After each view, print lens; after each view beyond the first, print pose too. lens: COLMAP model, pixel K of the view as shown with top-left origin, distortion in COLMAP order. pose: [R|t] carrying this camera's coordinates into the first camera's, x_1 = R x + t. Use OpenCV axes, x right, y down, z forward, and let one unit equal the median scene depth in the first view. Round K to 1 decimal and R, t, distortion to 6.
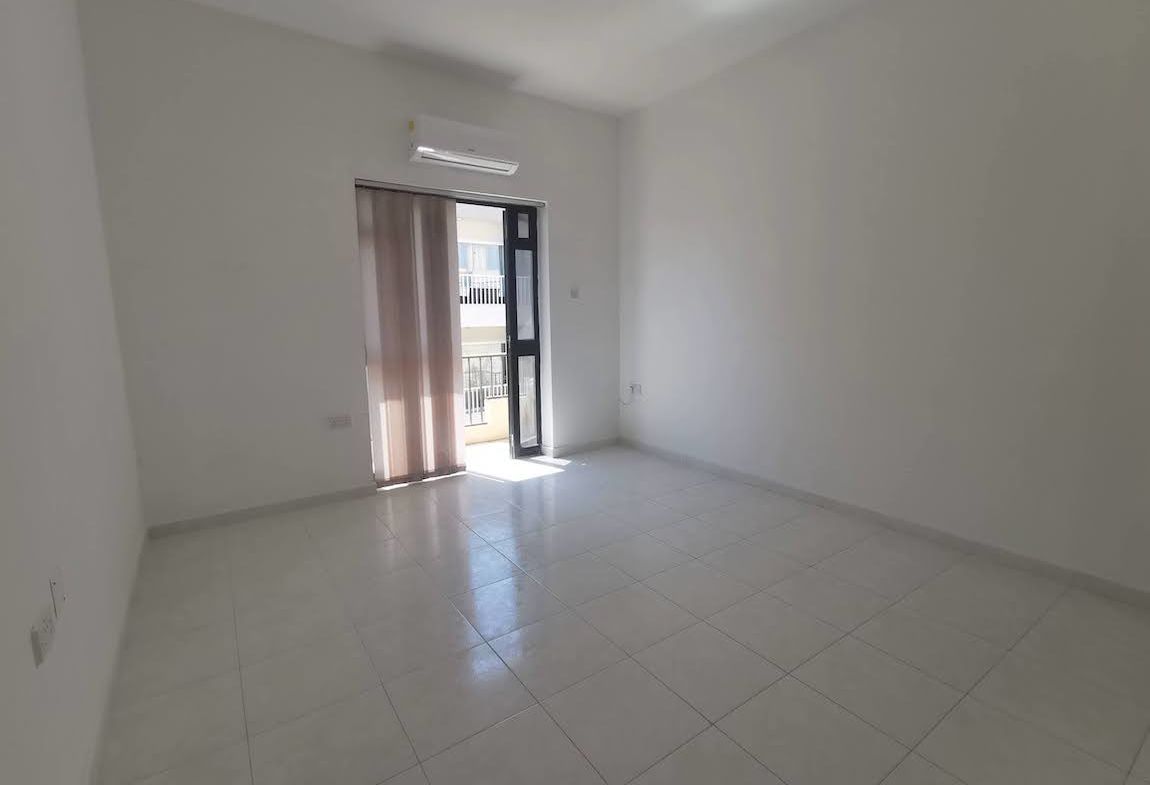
lens RADIAL K [[568.6, 0, 575.0], [0, 568.6, 392.5], [0, 0, 1]] dist [-0.000220, 0.000043]
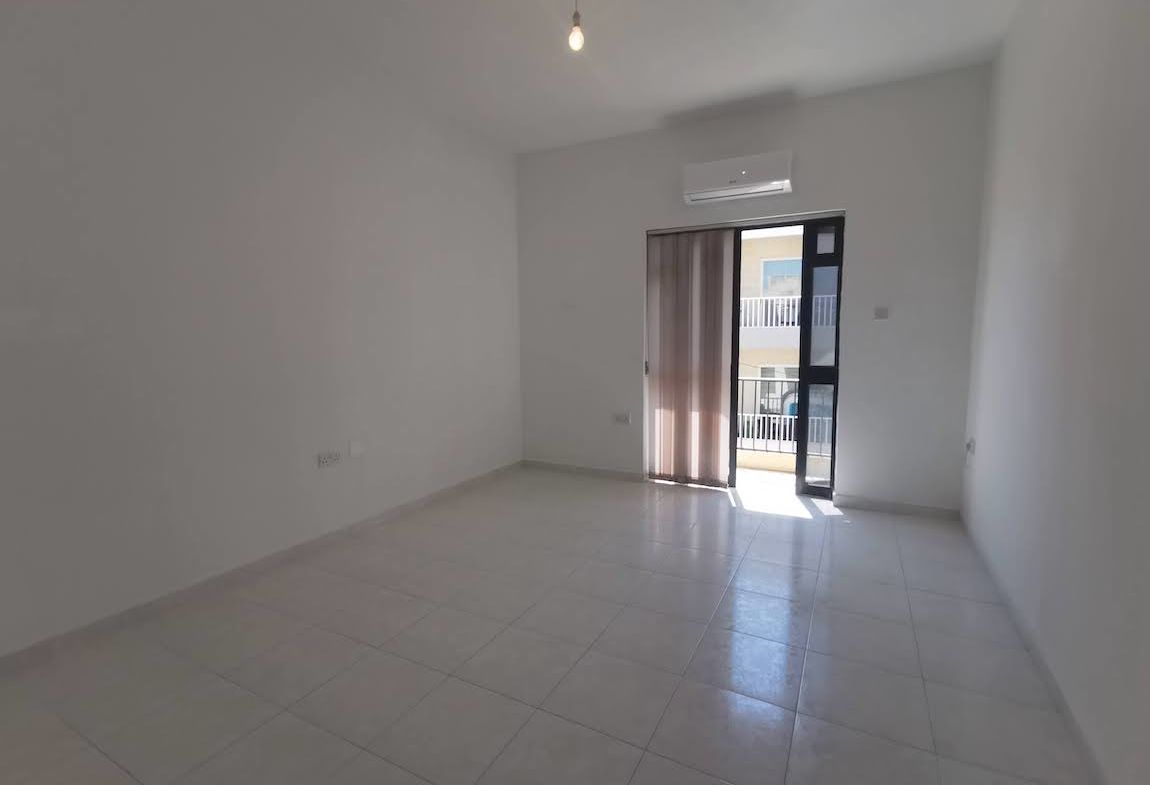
lens RADIAL K [[568.6, 0, 575.0], [0, 568.6, 392.5], [0, 0, 1]] dist [-0.000220, 0.000043]
pose [[0.402869, 0.101370, -0.909627, 0.646297], [-0.125657, 0.990563, 0.054737, -0.058763], [0.906591, 0.092249, 0.411805, 0.319023]]
